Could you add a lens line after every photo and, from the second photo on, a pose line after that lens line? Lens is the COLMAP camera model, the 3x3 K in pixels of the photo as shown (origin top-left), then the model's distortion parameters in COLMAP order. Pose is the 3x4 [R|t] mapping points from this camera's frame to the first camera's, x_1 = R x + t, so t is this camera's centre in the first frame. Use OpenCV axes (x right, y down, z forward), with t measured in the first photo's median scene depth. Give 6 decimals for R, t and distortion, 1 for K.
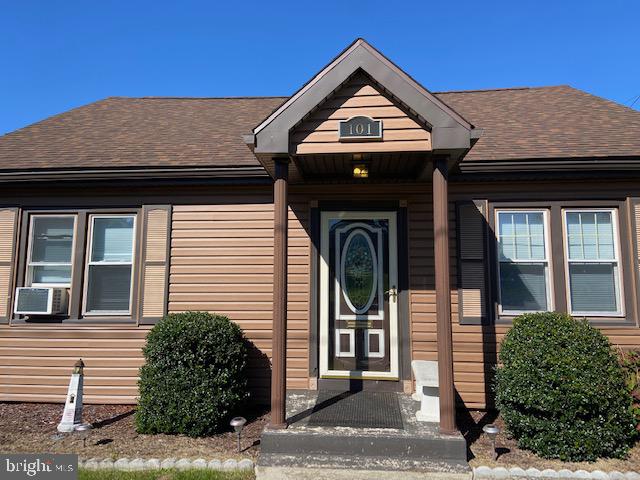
lens RADIAL K [[492.9, 0, 319.5], [0, 492.9, 234.7], [0, 0, 1]] dist [0.083015, -0.094007]
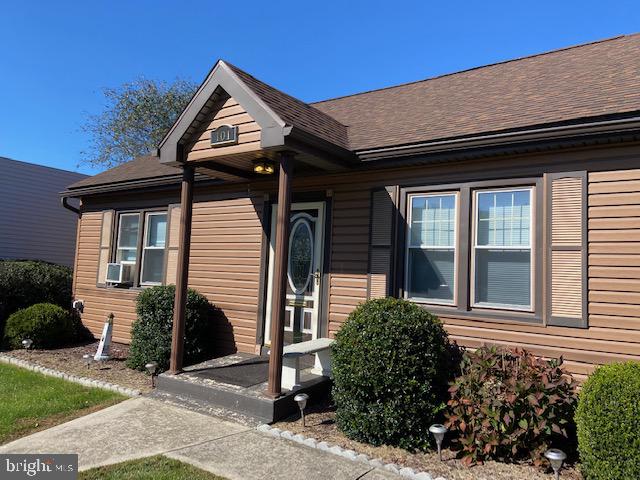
lens RADIAL K [[492.9, 0, 320.3], [0, 492.9, 235.4], [0, 0, 1]] dist [0.083015, -0.094007]
pose [[0.853243, -0.007522, -0.521460, 0.723425], [0.018769, 0.999691, 0.016291, 0.010217], [0.521176, -0.023688, 0.853120, 0.073489]]
